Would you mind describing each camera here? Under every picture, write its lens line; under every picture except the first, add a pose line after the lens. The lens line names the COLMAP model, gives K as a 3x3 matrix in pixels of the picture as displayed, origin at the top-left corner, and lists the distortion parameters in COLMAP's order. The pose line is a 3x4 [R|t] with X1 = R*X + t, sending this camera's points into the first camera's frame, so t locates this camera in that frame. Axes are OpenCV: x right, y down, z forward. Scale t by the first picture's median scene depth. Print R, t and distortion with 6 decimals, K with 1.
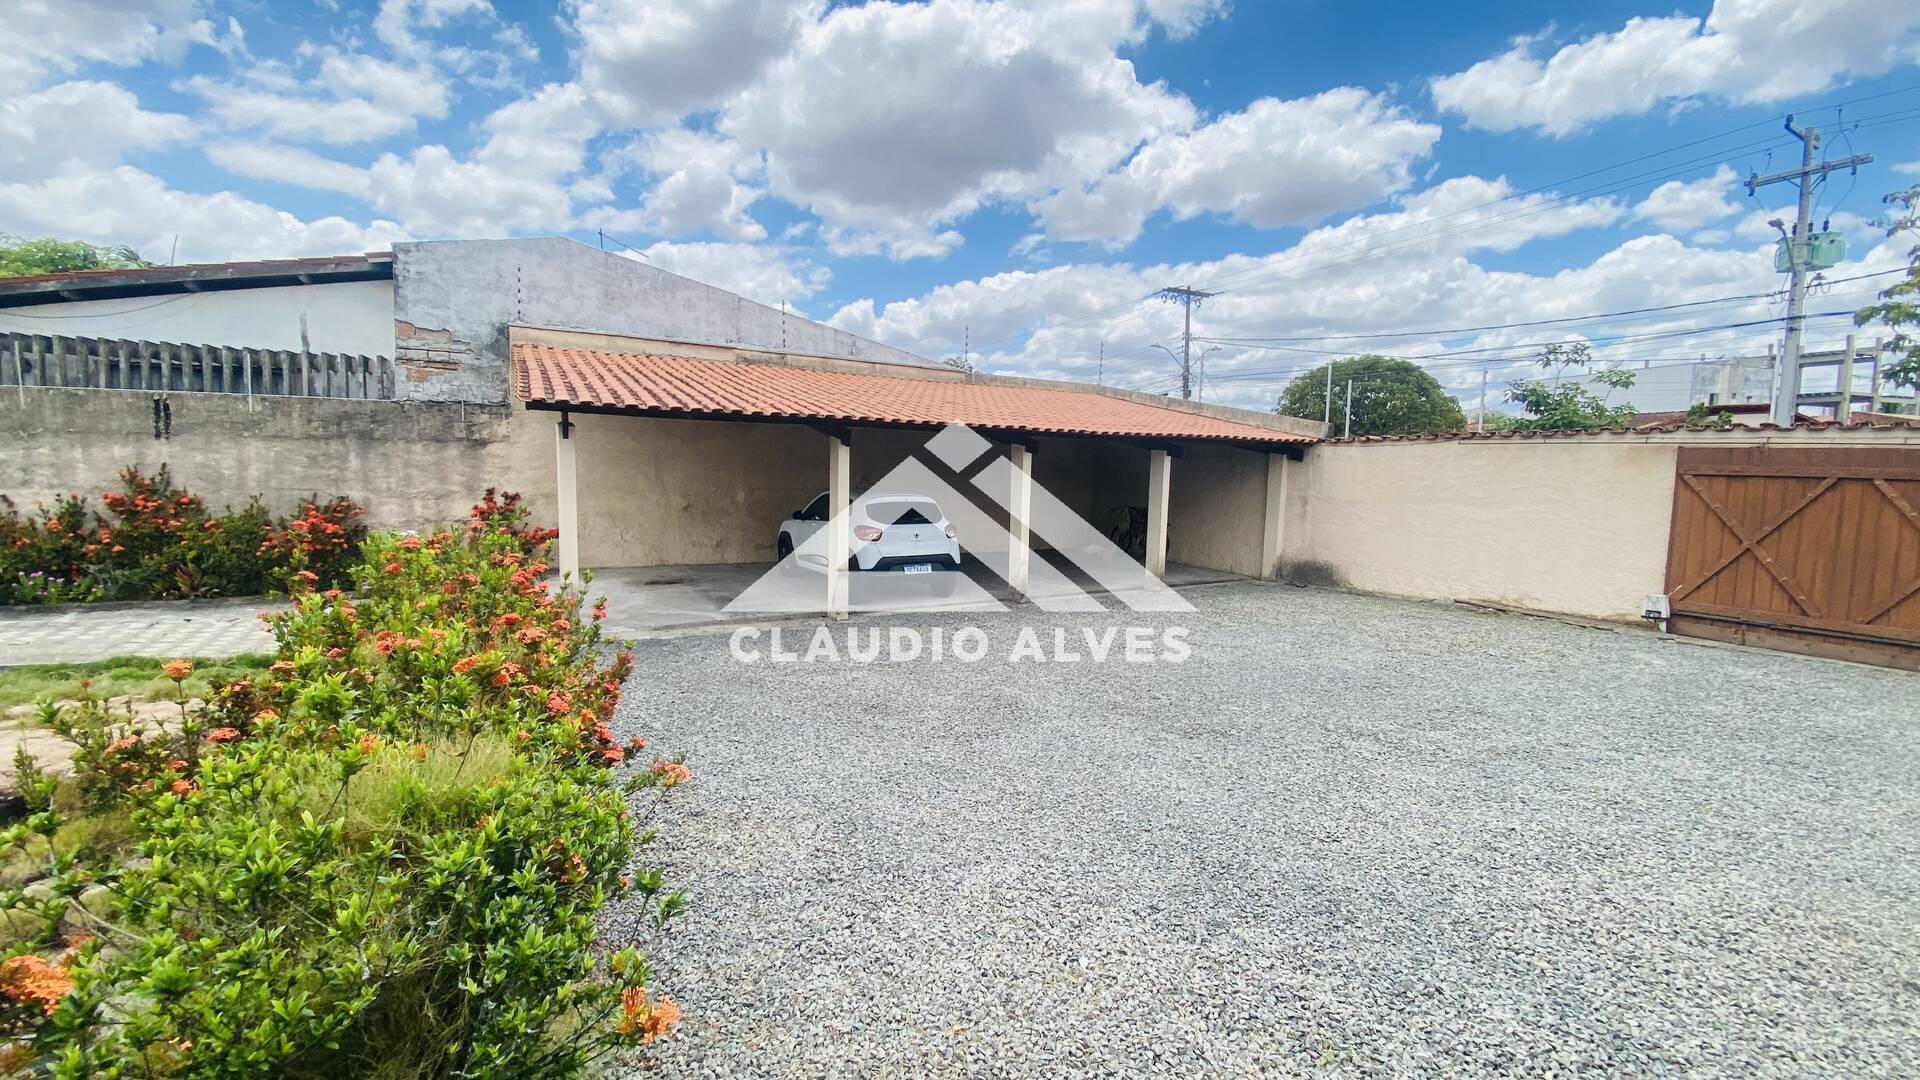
lens RADIAL K [[774.2, 0, 955.8], [0, 774.2, 536.8], [0, 0, 1]] dist [0.002313, -0.012113]
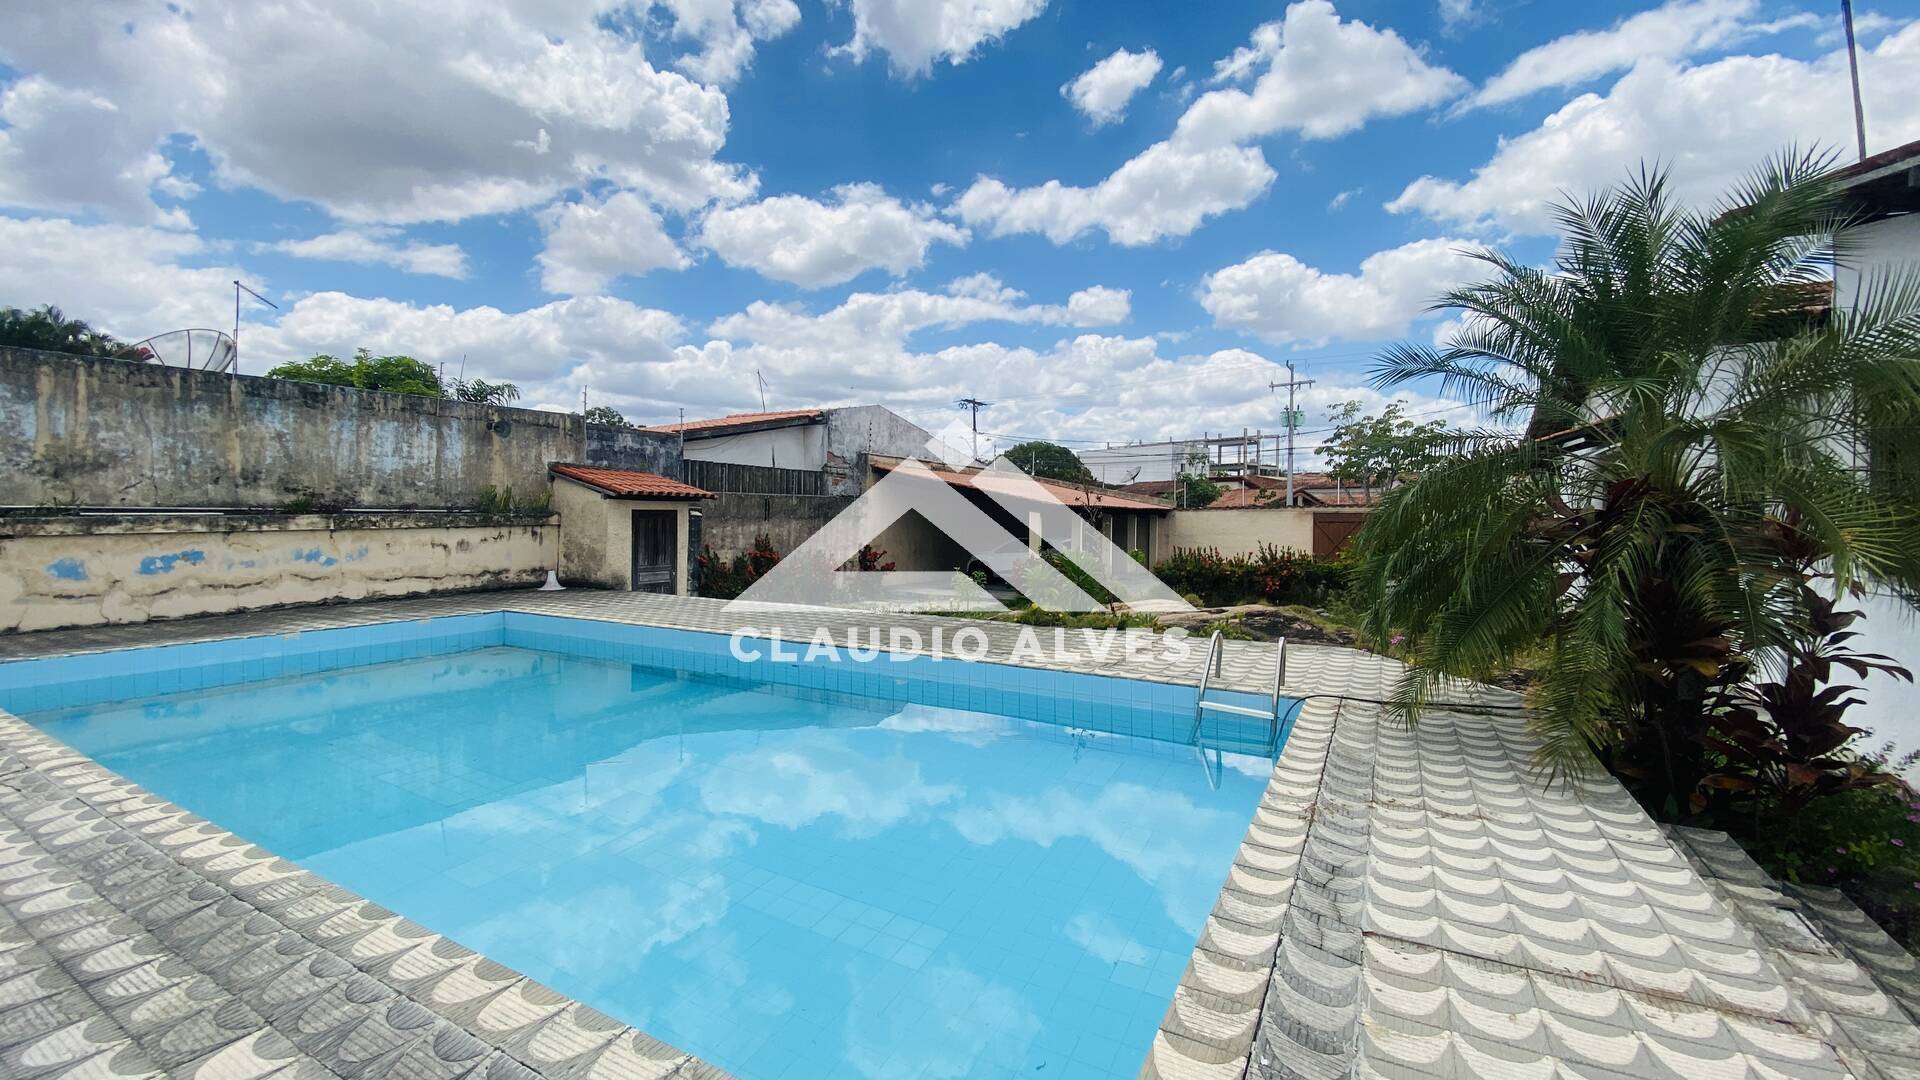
lens RADIAL K [[774.2, 0, 949.5], [0, 774.2, 534.1], [0, 0, 1]] dist [0.002313, -0.012113]
pose [[0.878214, -0.028414, 0.477422, -1.319067], [0.064360, 0.996175, -0.059101, 0.032150], [-0.473917, 0.082630, 0.876684, -0.674249]]
